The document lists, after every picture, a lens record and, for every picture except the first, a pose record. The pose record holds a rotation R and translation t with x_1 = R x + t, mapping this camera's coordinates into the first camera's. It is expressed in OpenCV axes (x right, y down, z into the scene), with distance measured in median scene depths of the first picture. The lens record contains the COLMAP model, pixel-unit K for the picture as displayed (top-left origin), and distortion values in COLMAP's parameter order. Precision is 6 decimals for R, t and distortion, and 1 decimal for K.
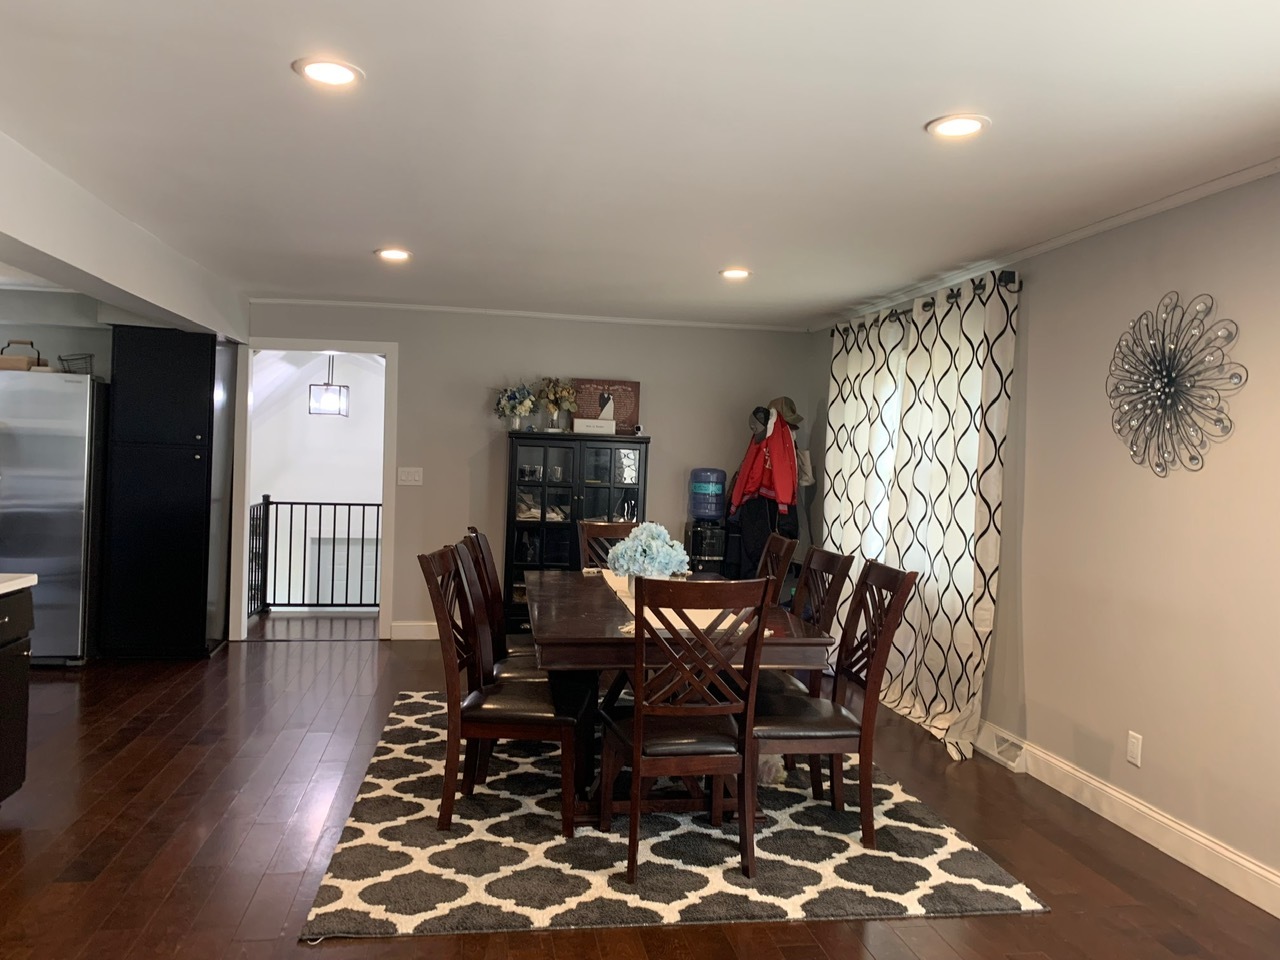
lens RADIAL K [[987.1, 0, 625.1], [0, 987.1, 462.9], [0, 0, 1]] dist [0.060946, -0.050859]
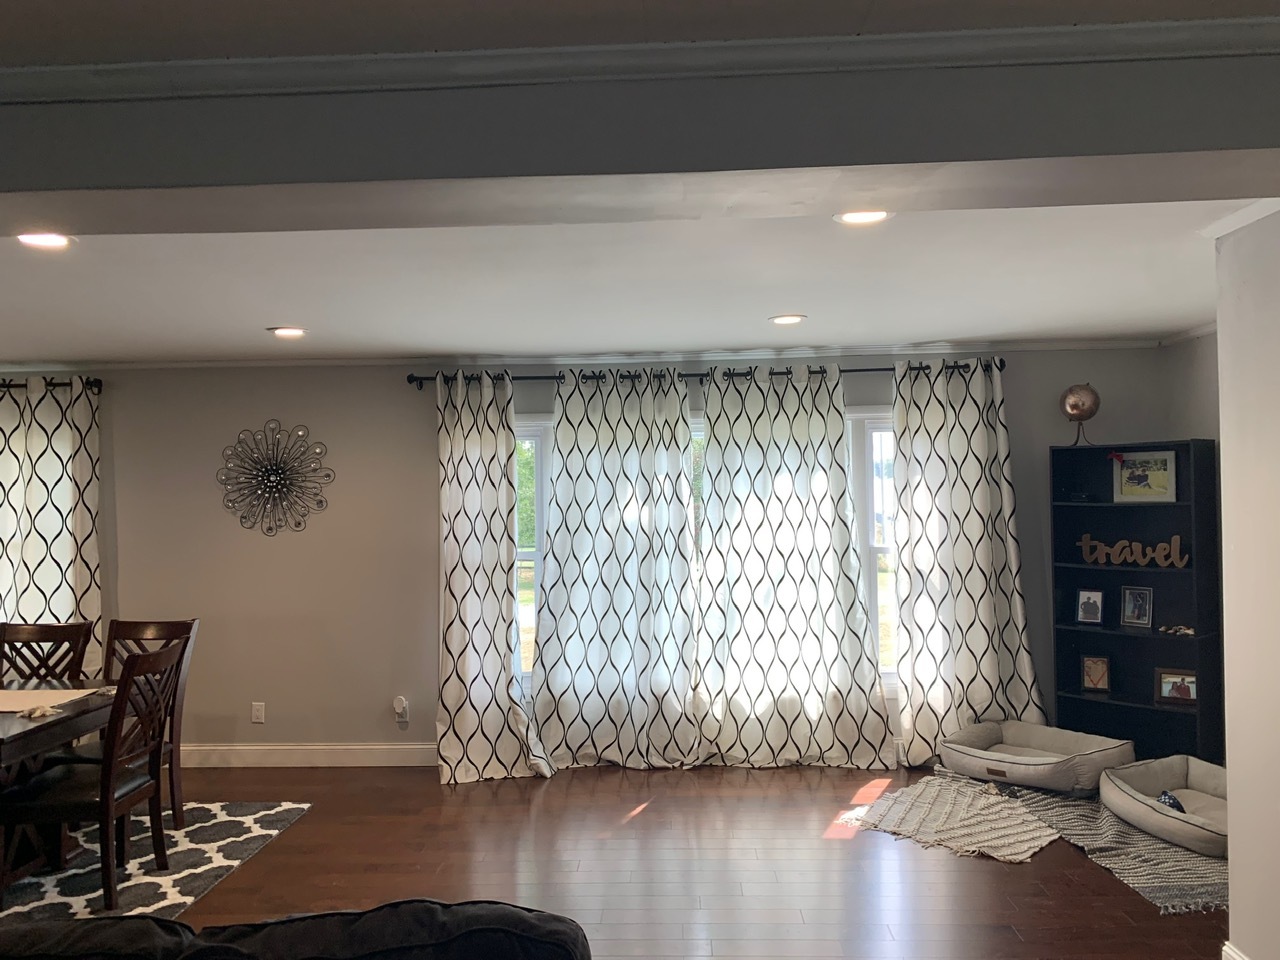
lens RADIAL K [[987.1, 0, 631.3], [0, 987.1, 477.7], [0, 0, 1]] dist [0.060946, -0.050859]
pose [[0.220469, -0.021353, 0.975160, -0.693410], [0.029218, 0.999456, 0.015279, -0.067589], [-0.974956, 0.025124, 0.220973, 0.072110]]
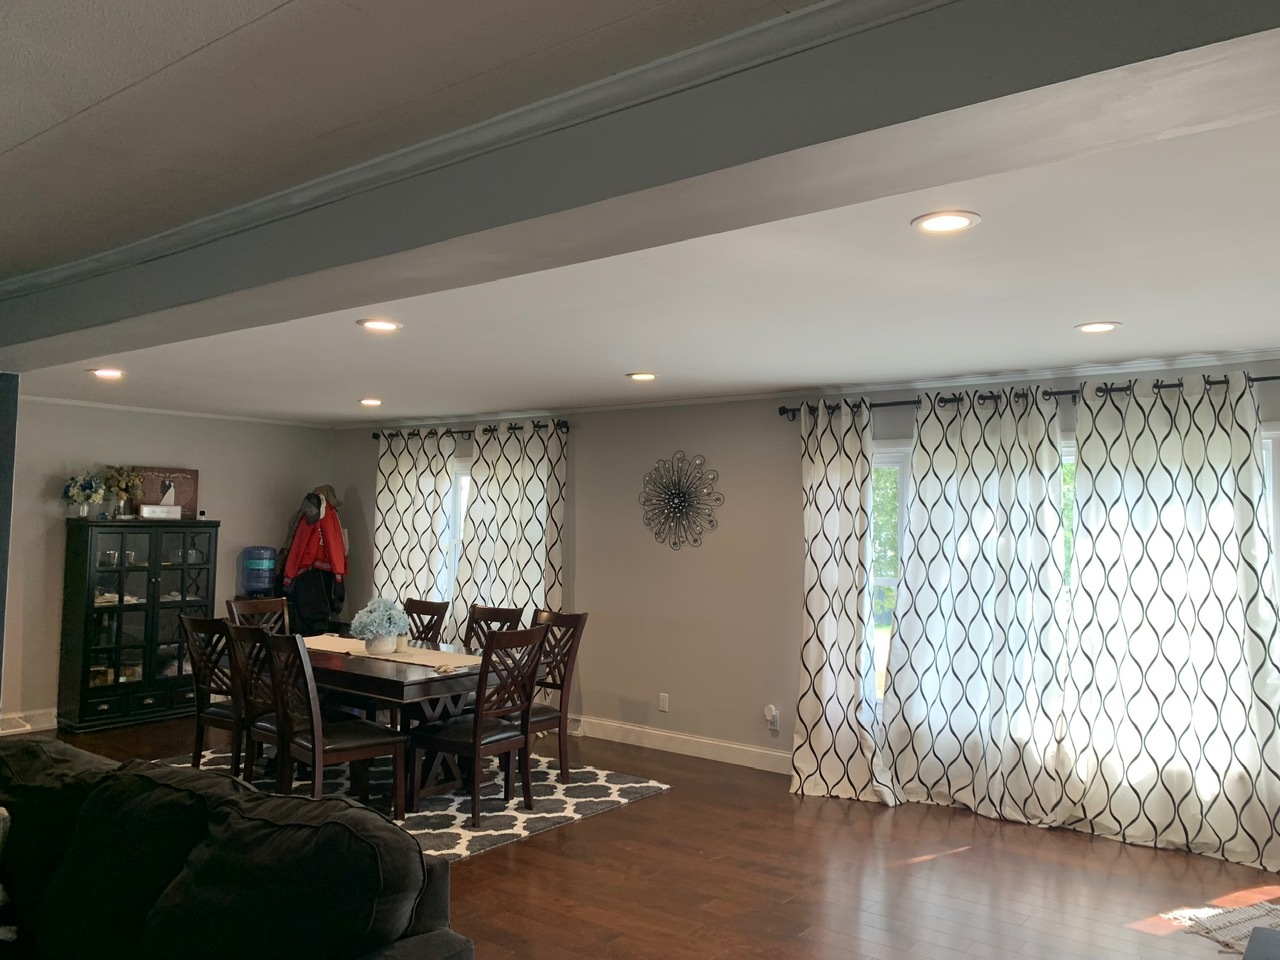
lens RADIAL K [[987.1, 0, 639.4], [0, 987.1, 483.9], [0, 0, 1]] dist [0.060946, -0.050859]
pose [[0.736903, 0.003438, 0.675990, -0.584607], [0.015237, 0.999649, -0.021695, -0.055207], [-0.675827, 0.026287, 0.736592, -0.231346]]
